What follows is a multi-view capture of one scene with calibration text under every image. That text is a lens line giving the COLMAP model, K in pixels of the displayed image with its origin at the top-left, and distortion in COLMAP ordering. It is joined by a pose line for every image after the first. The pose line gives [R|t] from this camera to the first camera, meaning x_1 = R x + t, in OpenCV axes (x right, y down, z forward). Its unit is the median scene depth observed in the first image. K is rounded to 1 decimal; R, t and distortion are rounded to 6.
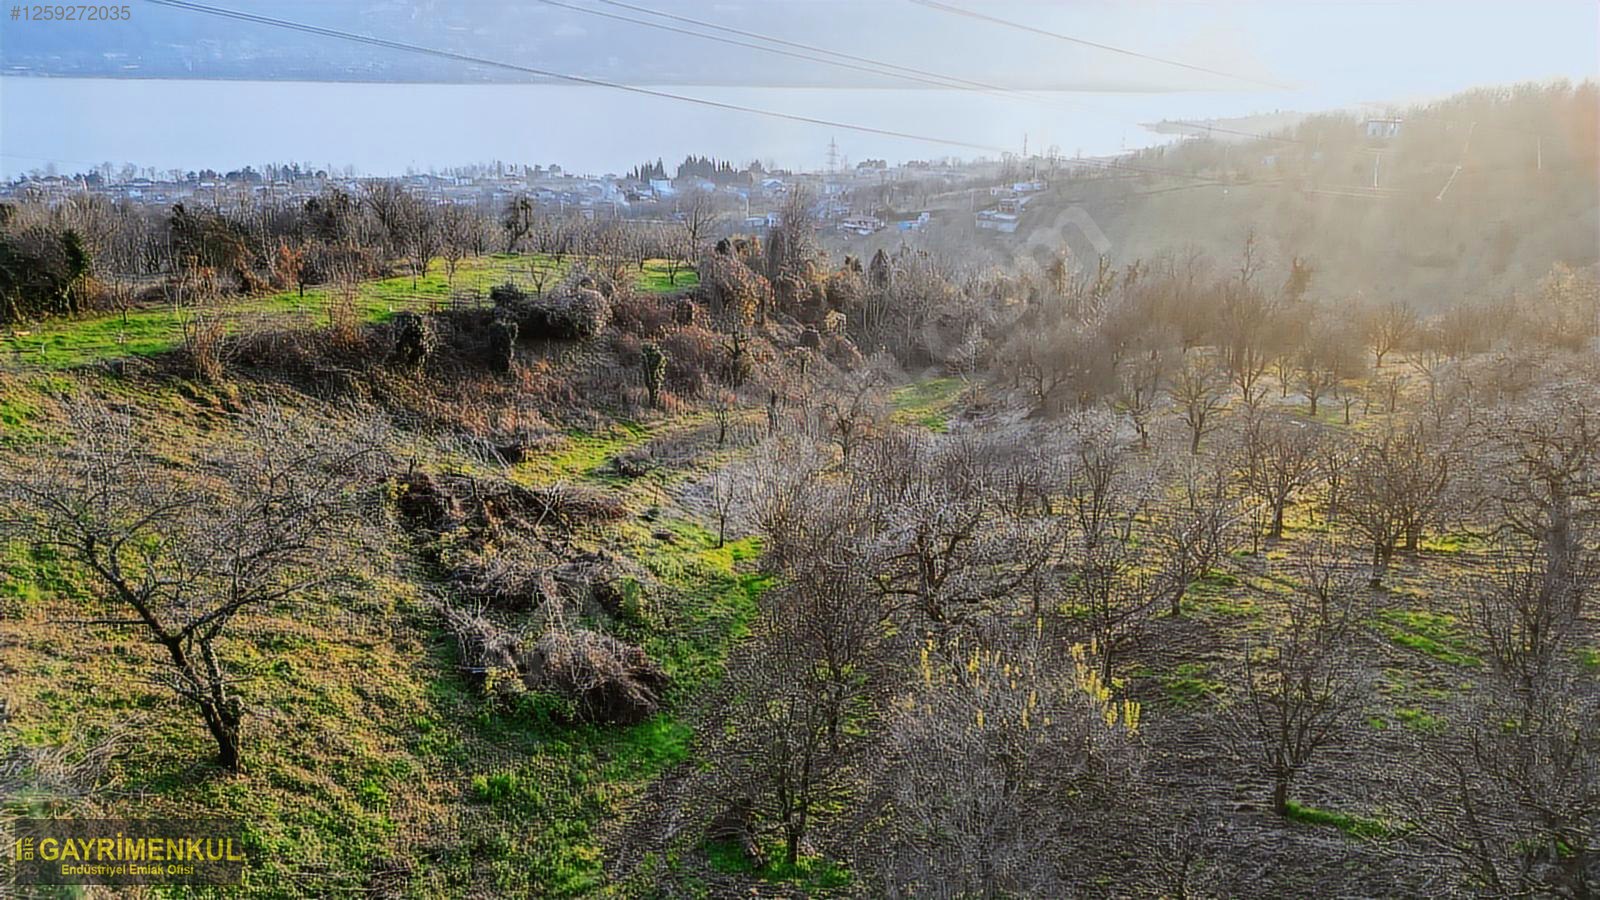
lens RADIAL K [[1116.2, 0, 807.1], [0, 1116.2, 452.3], [0, 0, 1]] dist [0.094323, -0.101696]
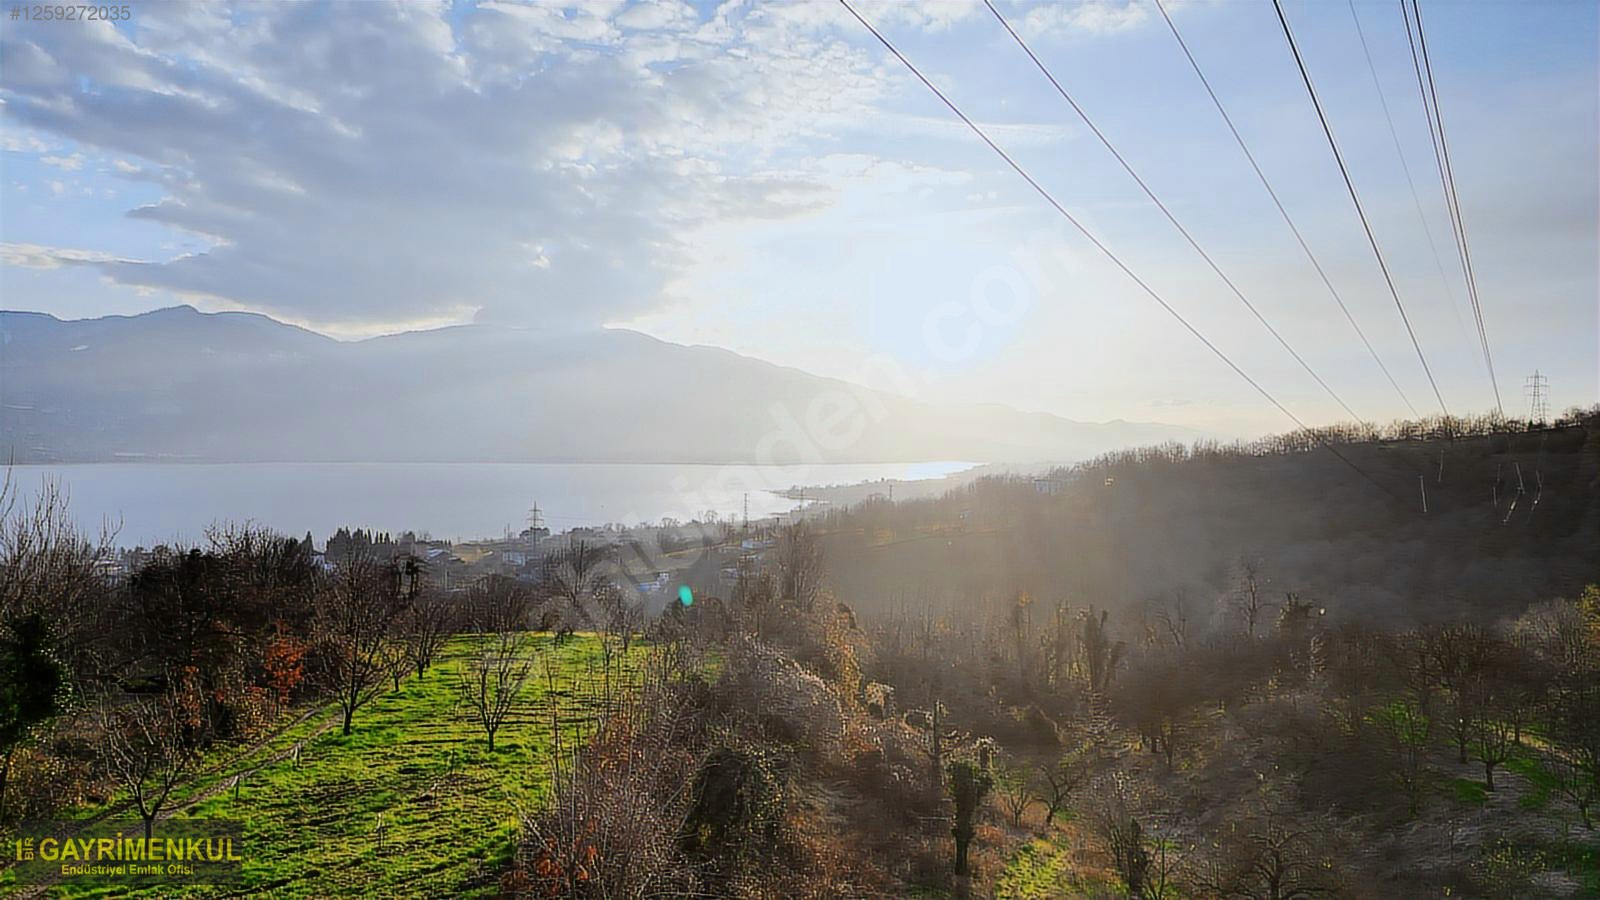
lens RADIAL K [[1116.2, 0, 807.5], [0, 1116.2, 472.2], [0, 0, 1]] dist [0.094323, -0.101696]
pose [[0.946807, -0.012974, 0.321540, -0.337341], [0.108621, 0.953430, -0.281375, -0.068913], [-0.302915, 0.301334, 0.904124, 0.364209]]
